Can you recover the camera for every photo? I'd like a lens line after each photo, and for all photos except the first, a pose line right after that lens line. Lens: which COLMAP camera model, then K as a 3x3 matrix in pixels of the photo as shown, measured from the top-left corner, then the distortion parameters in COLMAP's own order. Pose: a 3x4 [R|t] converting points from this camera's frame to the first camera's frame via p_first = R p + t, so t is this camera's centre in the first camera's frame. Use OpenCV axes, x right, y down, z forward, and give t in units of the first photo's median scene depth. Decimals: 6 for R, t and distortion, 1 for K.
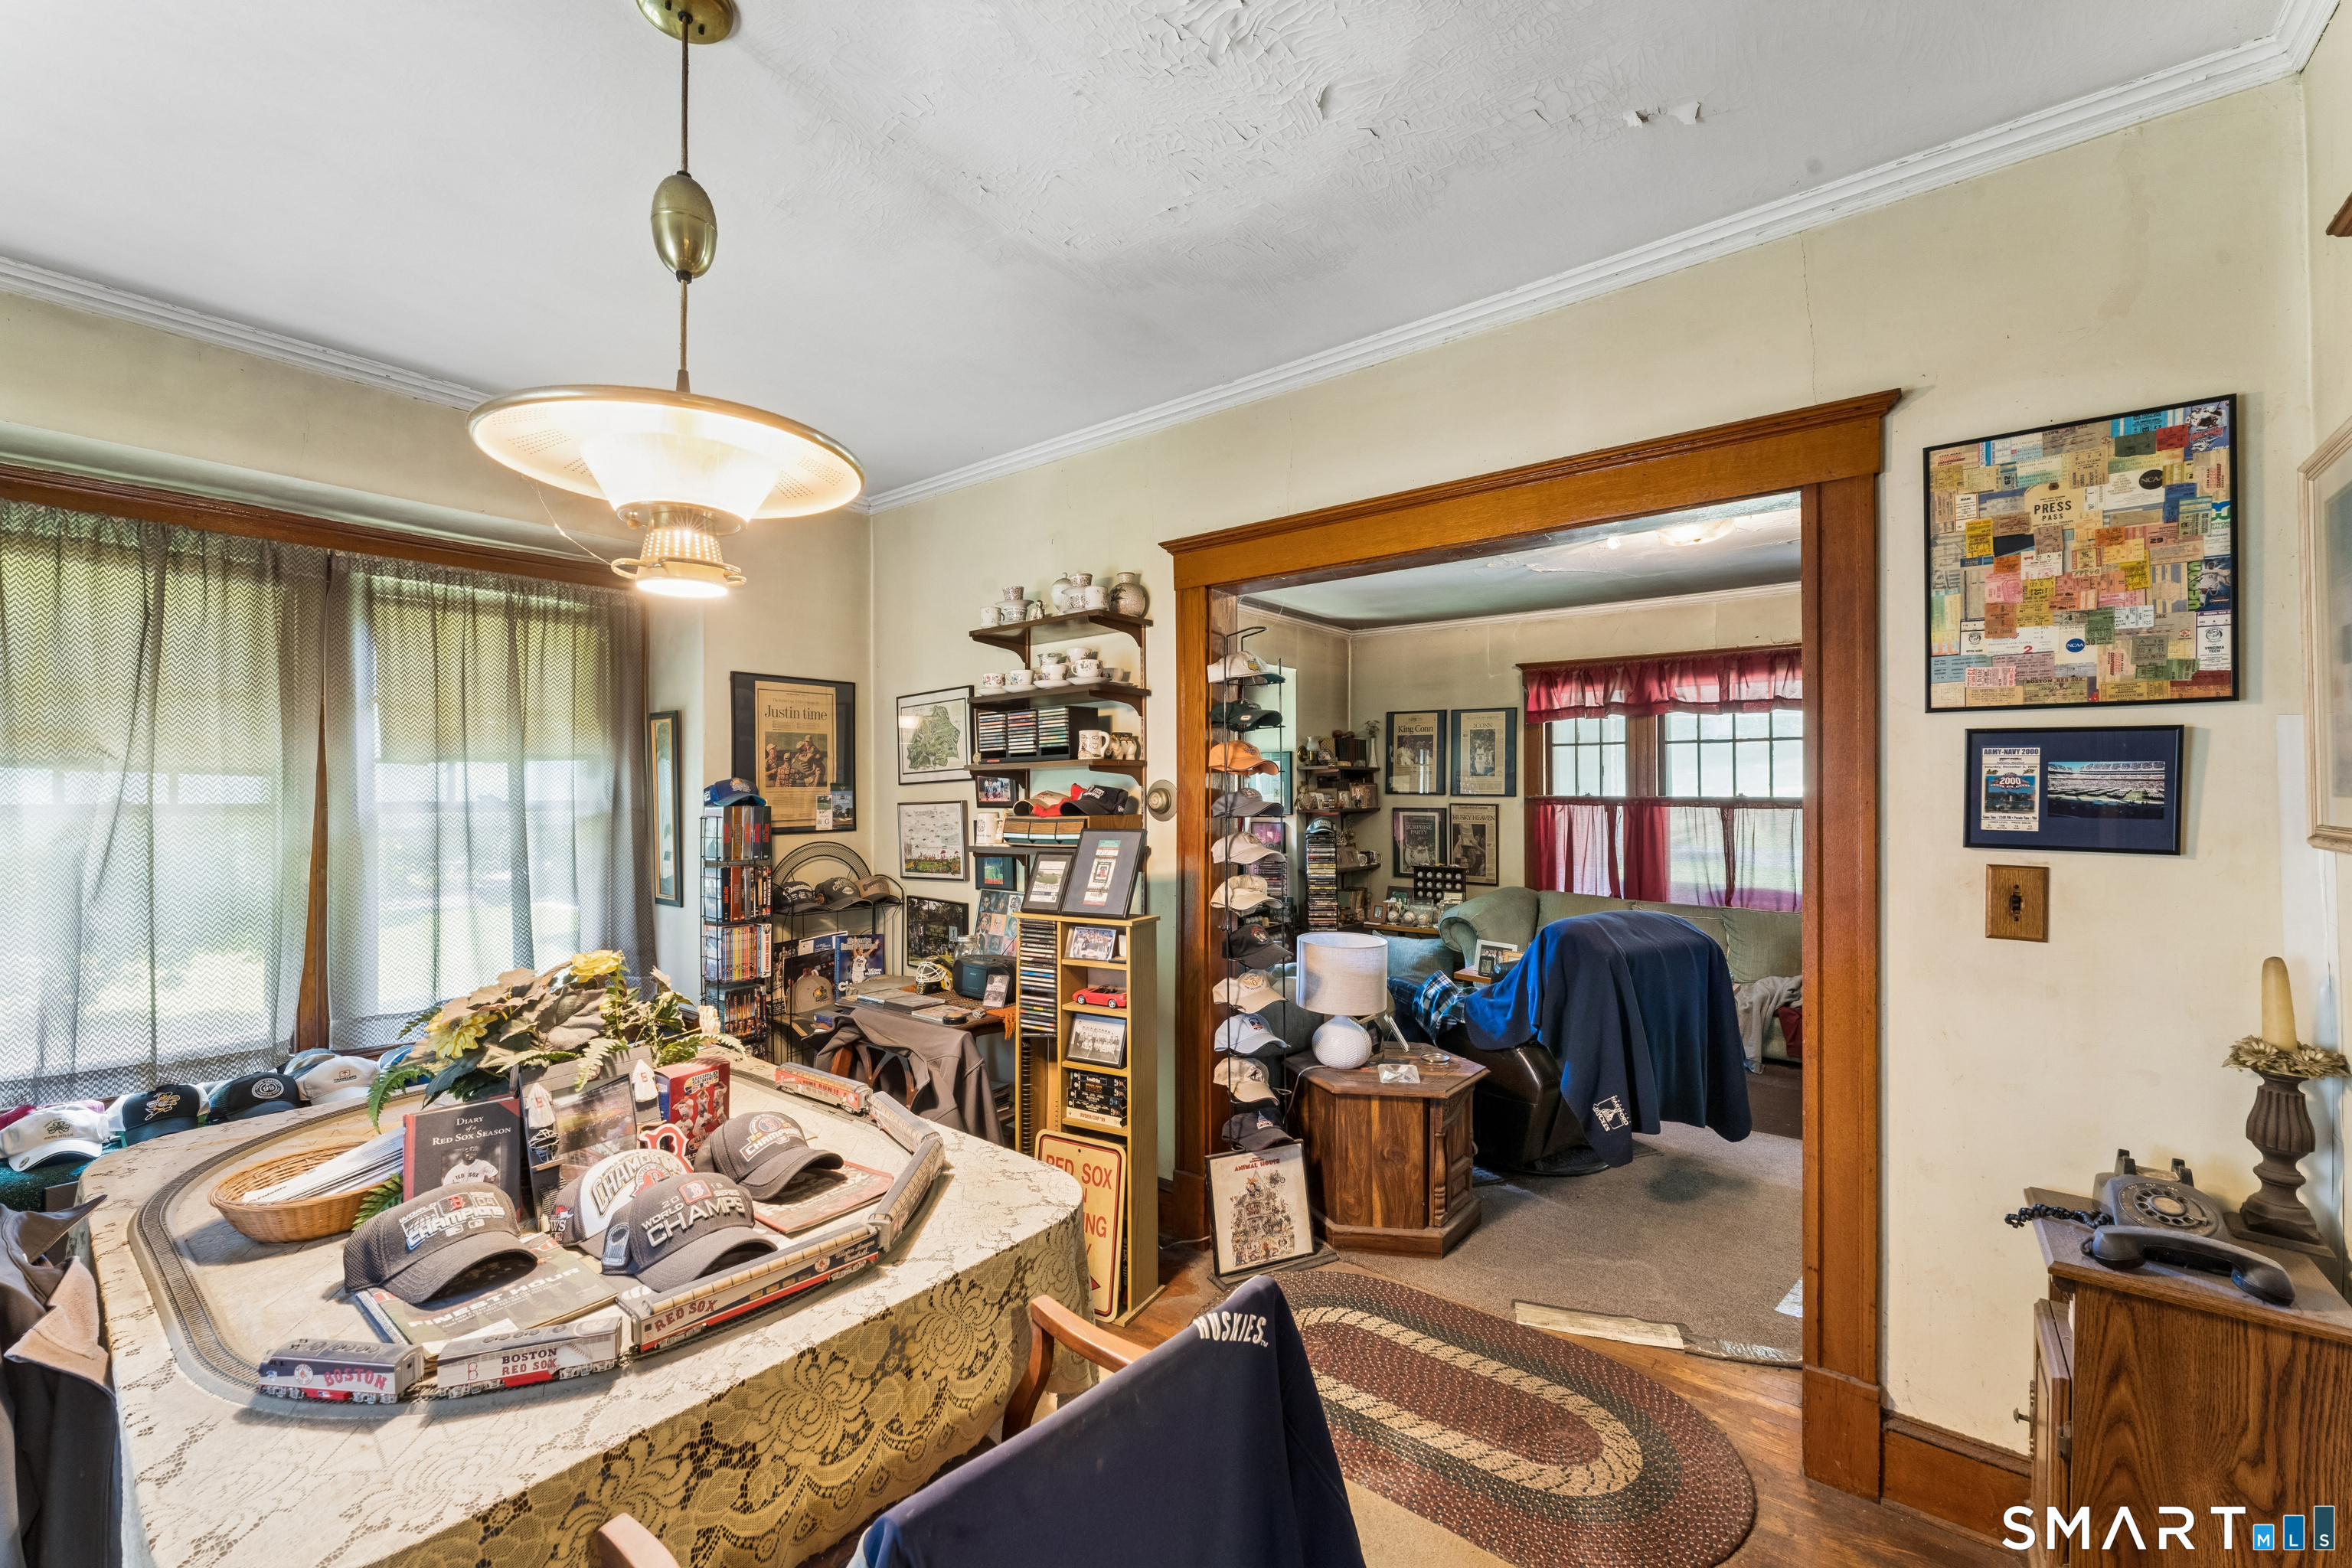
lens RADIAL K [[936.9, 0, 1170.5], [0, 936.9, 797.4], [0, 0, 1]] dist [0.000134, -0.000031]
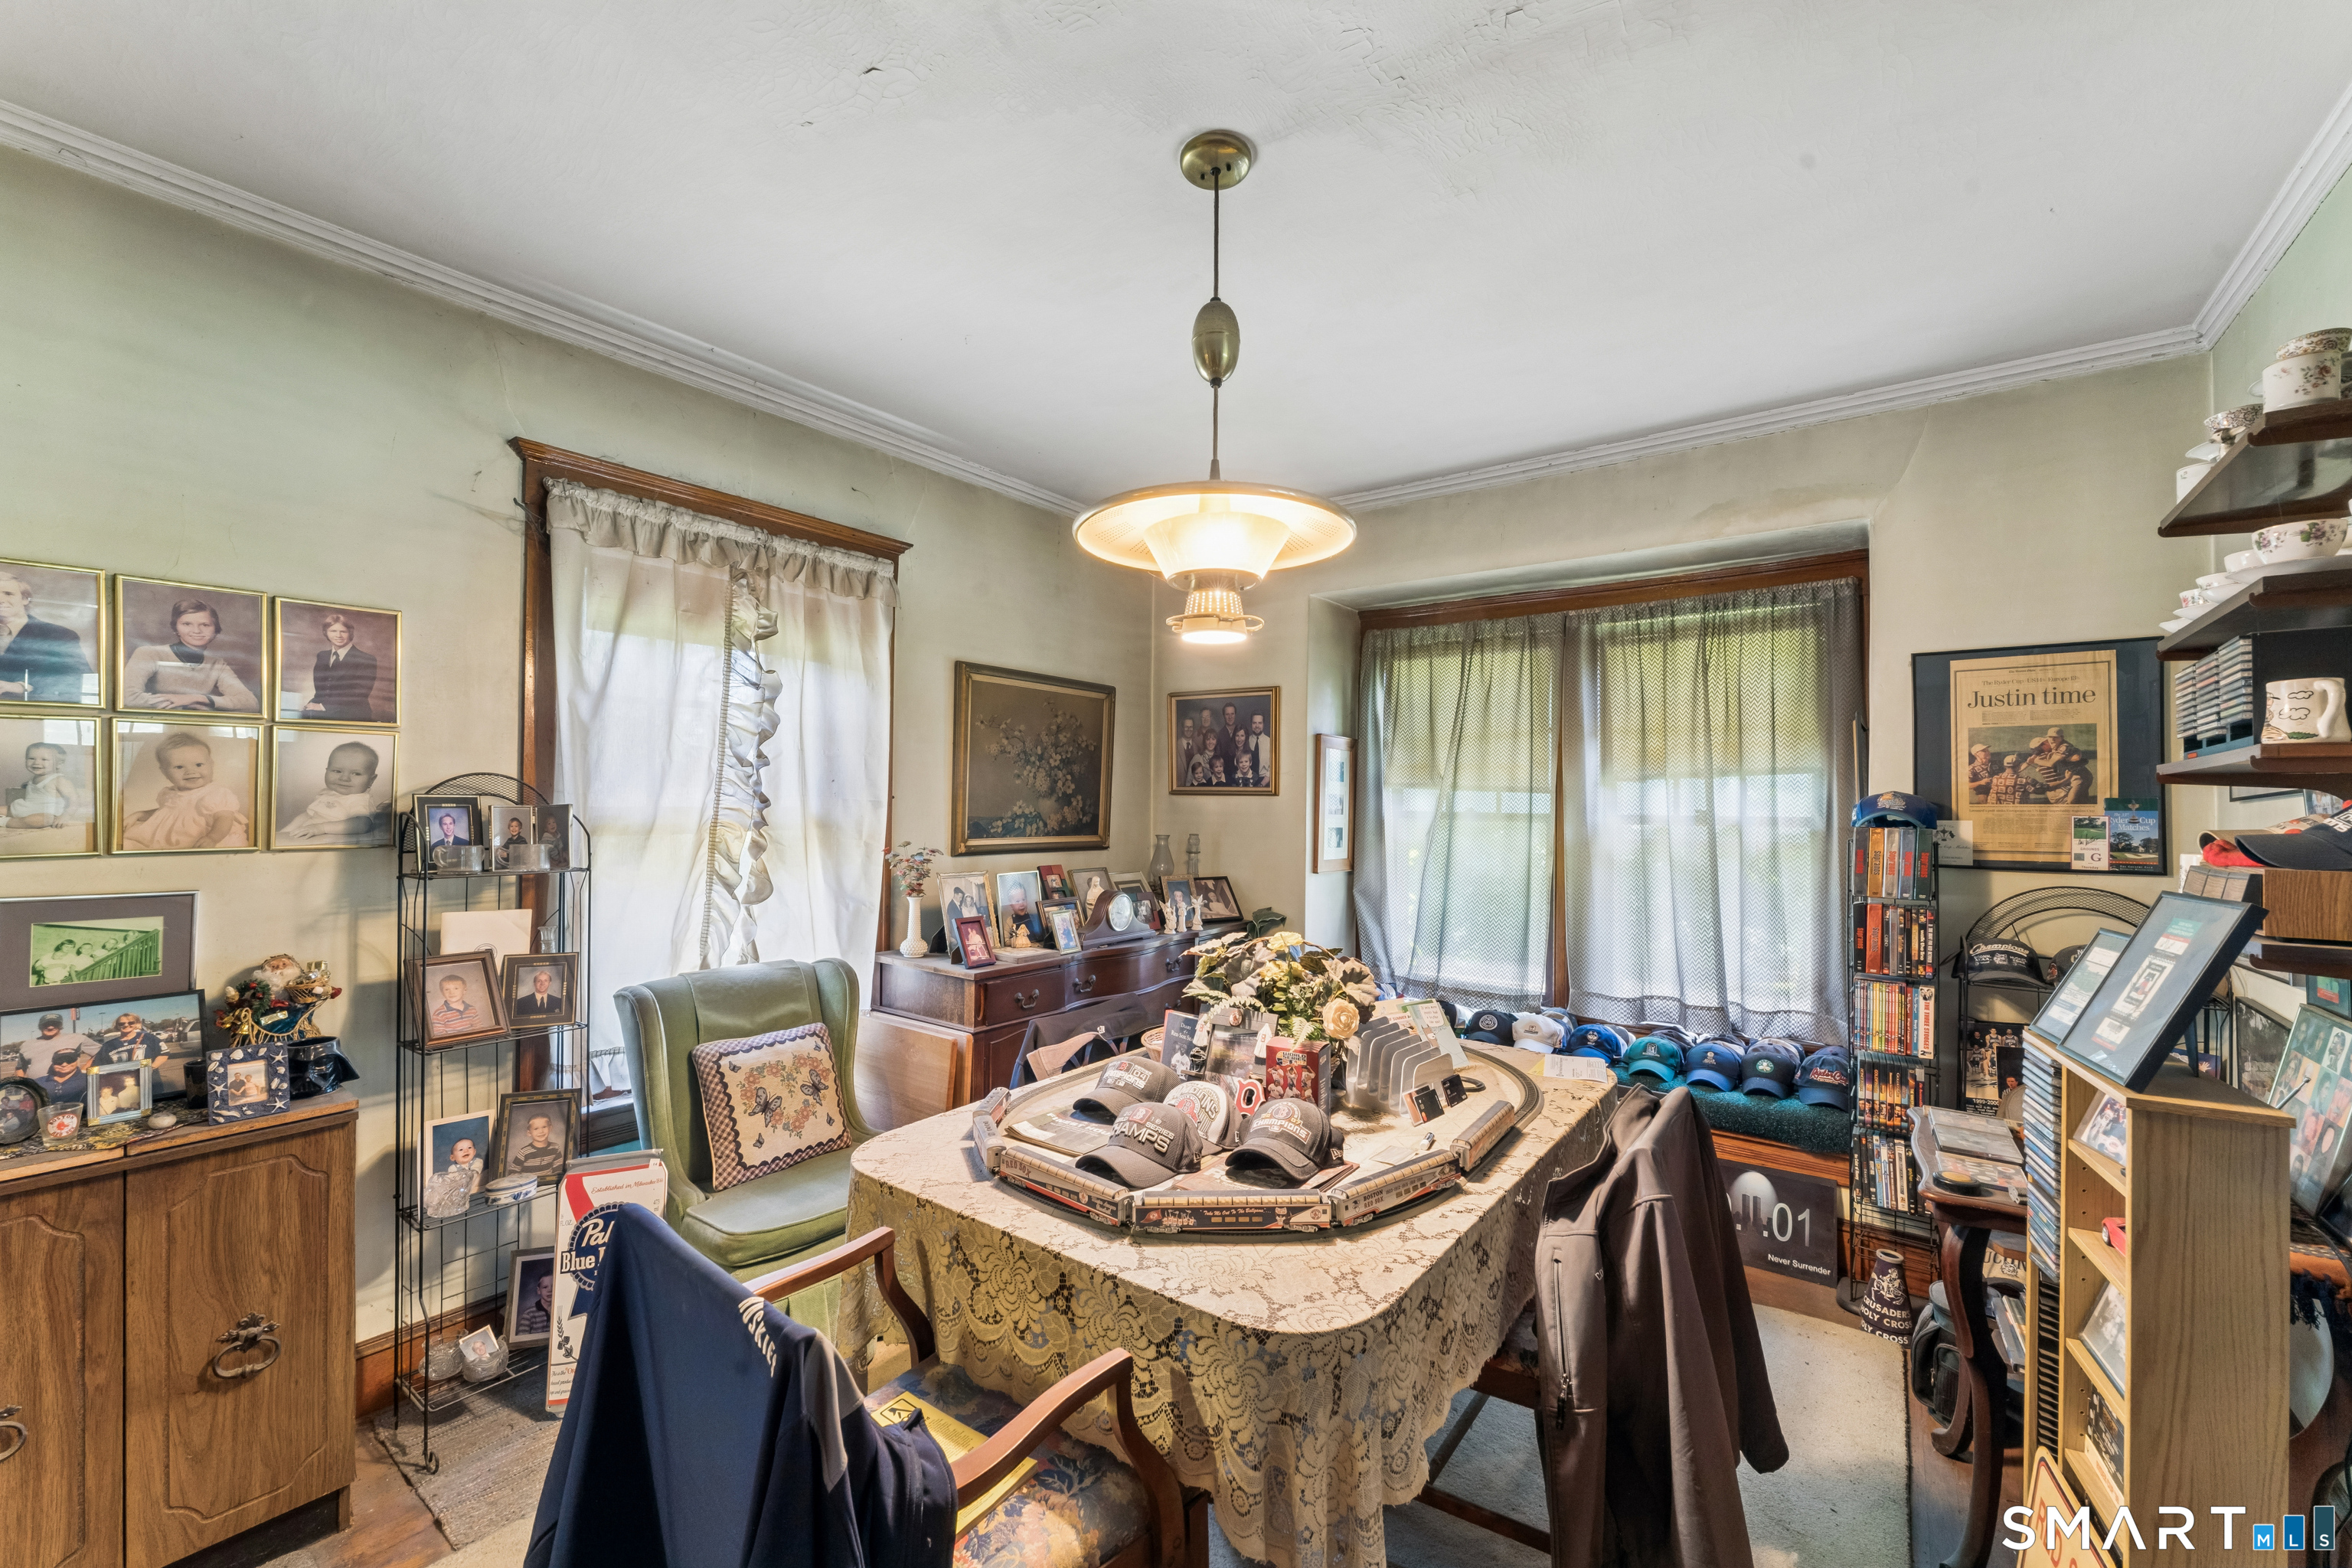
lens RADIAL K [[936.9, 0, 1170.5], [0, 936.9, 797.4], [0, 0, 1]] dist [0.000134, -0.000031]
pose [[0.038088, 0.000382, -0.999274, 0.295888], [-0.016882, 0.999857, -0.000261, -0.005655], [0.999132, 0.016880, 0.038089, 0.375725]]
